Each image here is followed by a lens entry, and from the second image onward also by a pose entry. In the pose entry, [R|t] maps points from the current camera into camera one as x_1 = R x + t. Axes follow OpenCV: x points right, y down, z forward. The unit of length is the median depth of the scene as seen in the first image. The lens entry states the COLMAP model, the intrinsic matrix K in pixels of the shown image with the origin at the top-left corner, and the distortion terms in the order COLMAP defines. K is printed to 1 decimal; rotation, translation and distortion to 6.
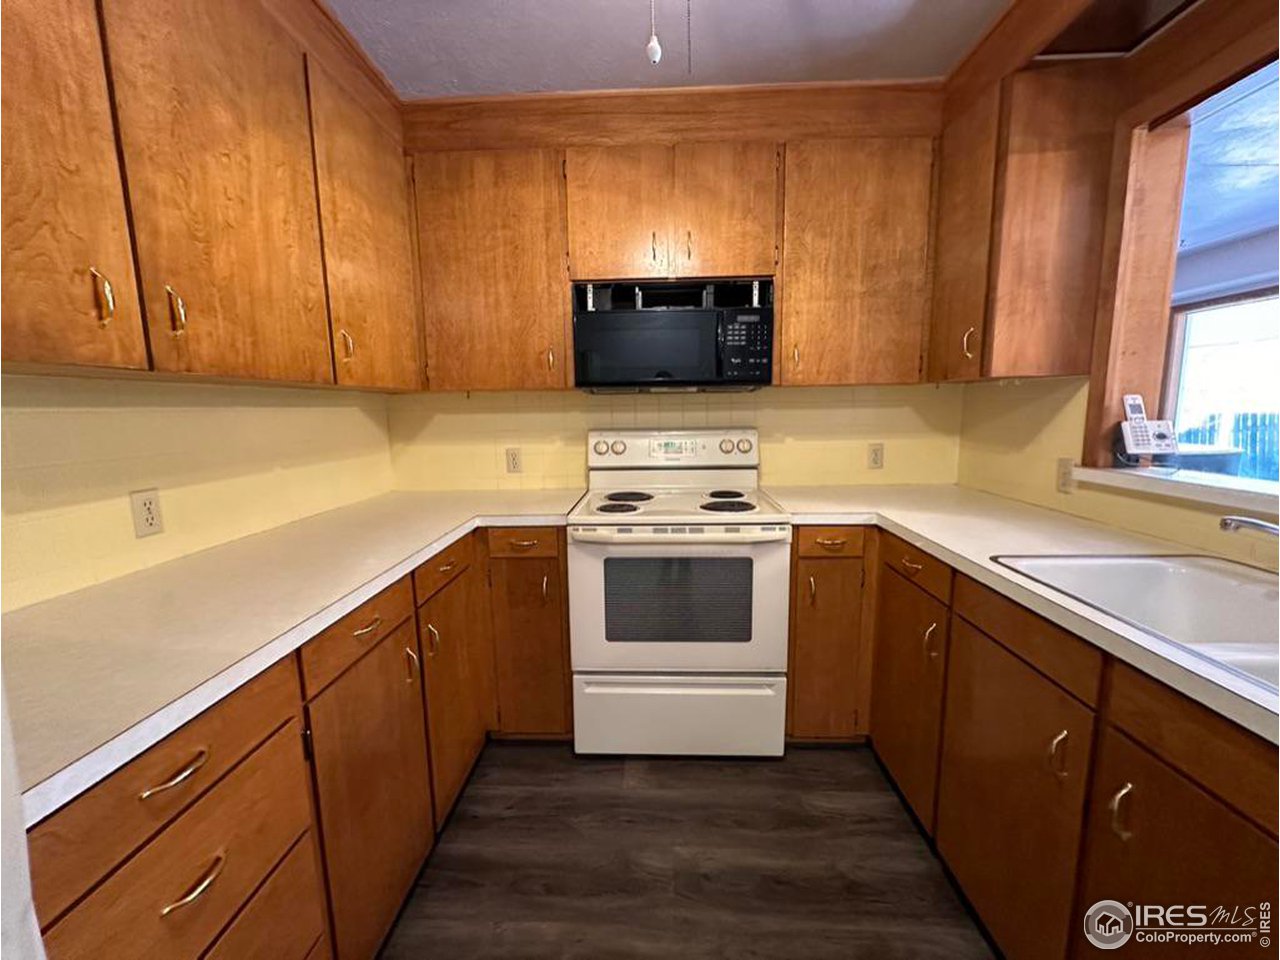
lens RADIAL K [[511.8, 0, 640.0], [0, 511.8, 480.0], [0, 0, 1]] dist [-0.000718, 0.000564]
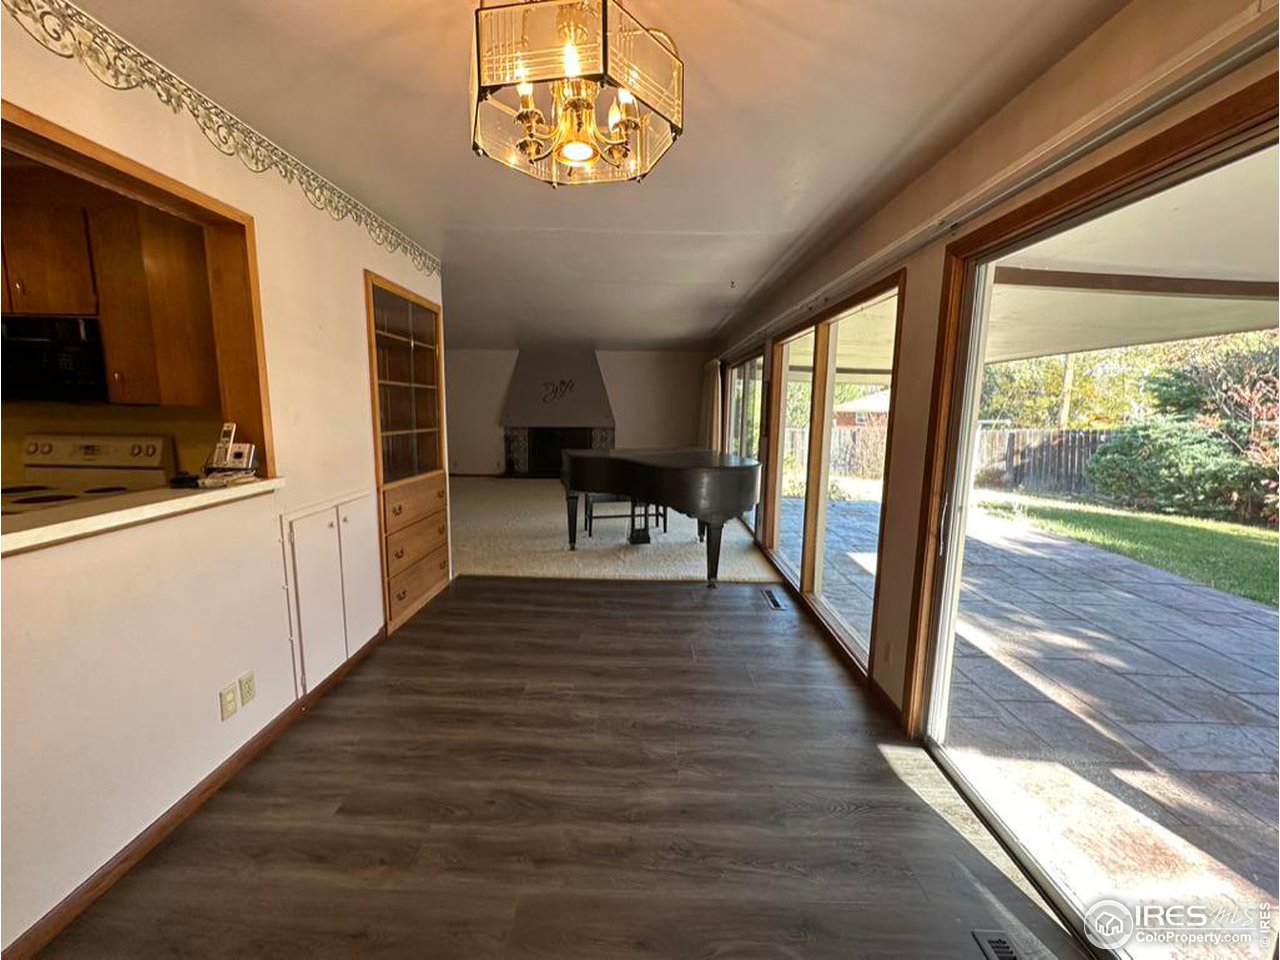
lens RADIAL K [[511.8, 0, 640.0], [0, 511.8, 480.0], [0, 0, 1]] dist [-0.000718, 0.000564]
pose [[0.999161, 0.030886, 0.026885, 1.584107], [-0.031041, 0.999504, 0.005357, -0.047326], [-0.026707, -0.006187, 0.999624, -0.284978]]
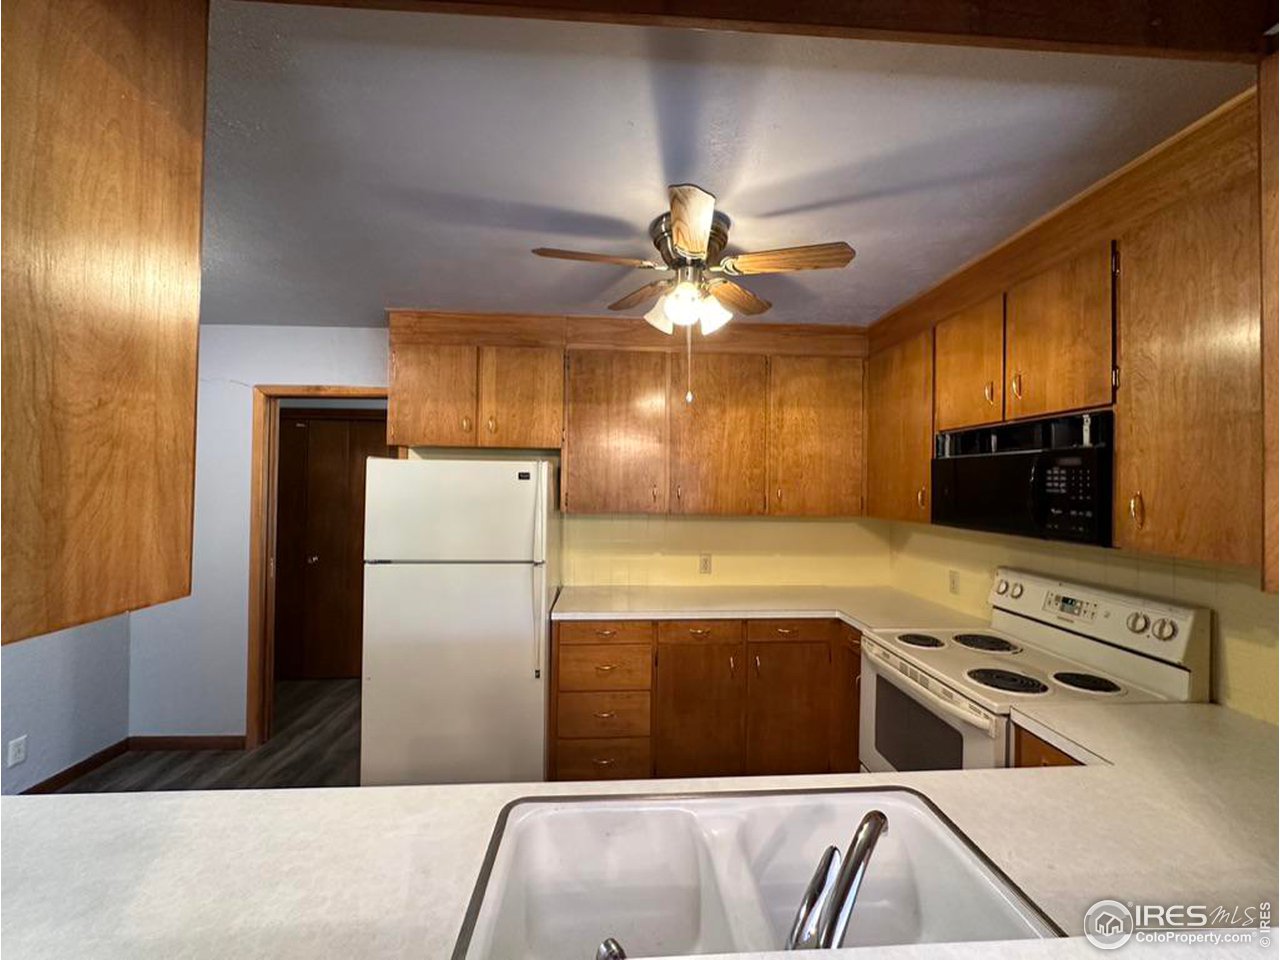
lens RADIAL K [[511.8, 0, 640.0], [0, 511.8, 480.0], [0, 0, 1]] dist [-0.000718, 0.000564]
pose [[0.095426, 0.008014, -0.995404, 0.963675], [-0.154759, 0.987928, -0.006883, -0.178578], [0.983333, 0.154705, 0.095514, 0.264352]]
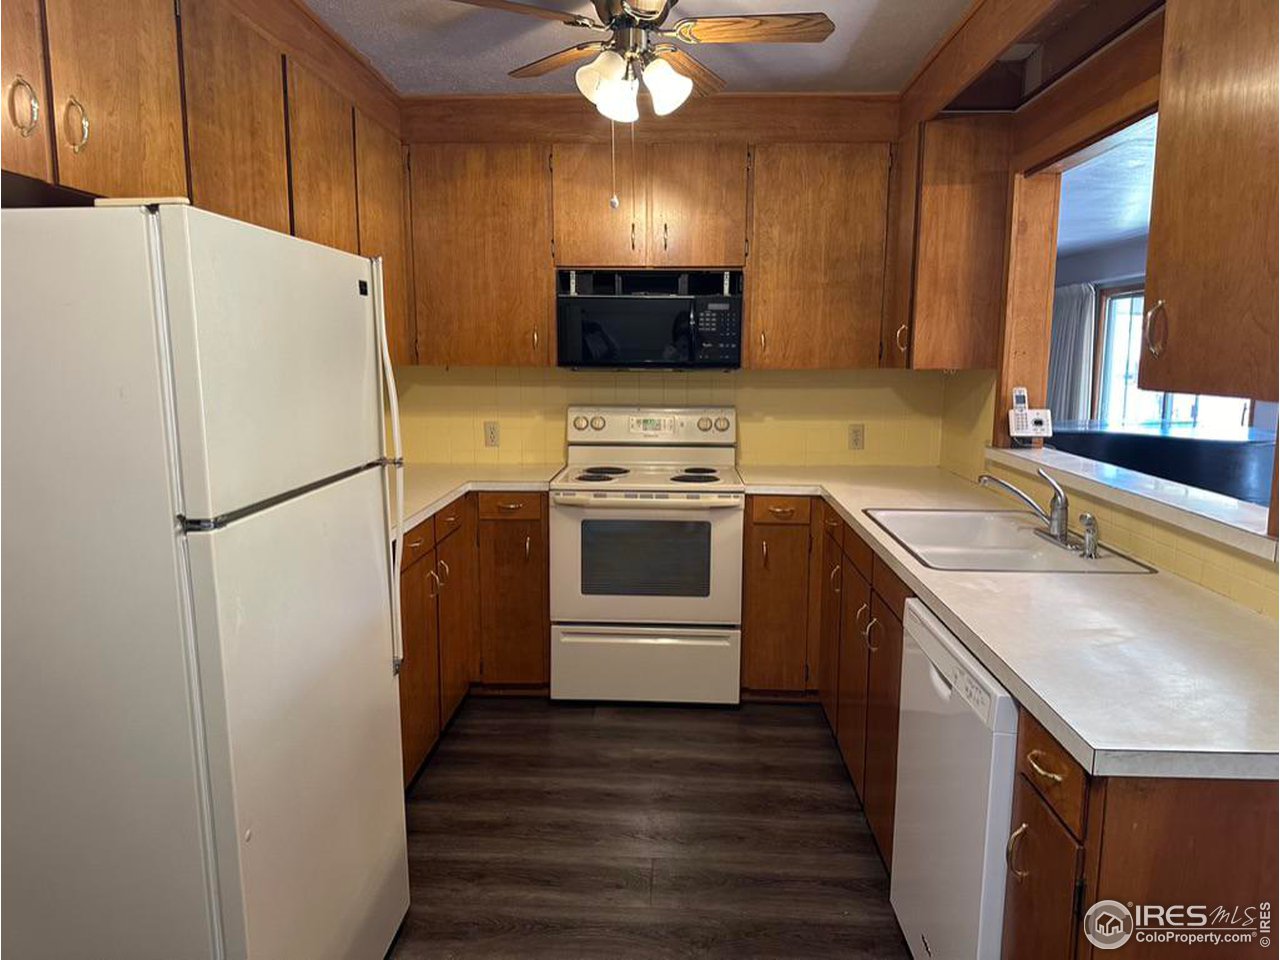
lens RADIAL K [[919.1, 0, 652.6], [0, 919.1, 486.7], [0, 0, 1]] dist [0.091113, -0.001031]
pose [[0.999766, 0.020864, 0.005671, 0.069328], [-0.020899, 0.999763, 0.006081, 0.057765], [-0.005542, -0.006198, 0.999965, -0.970267]]
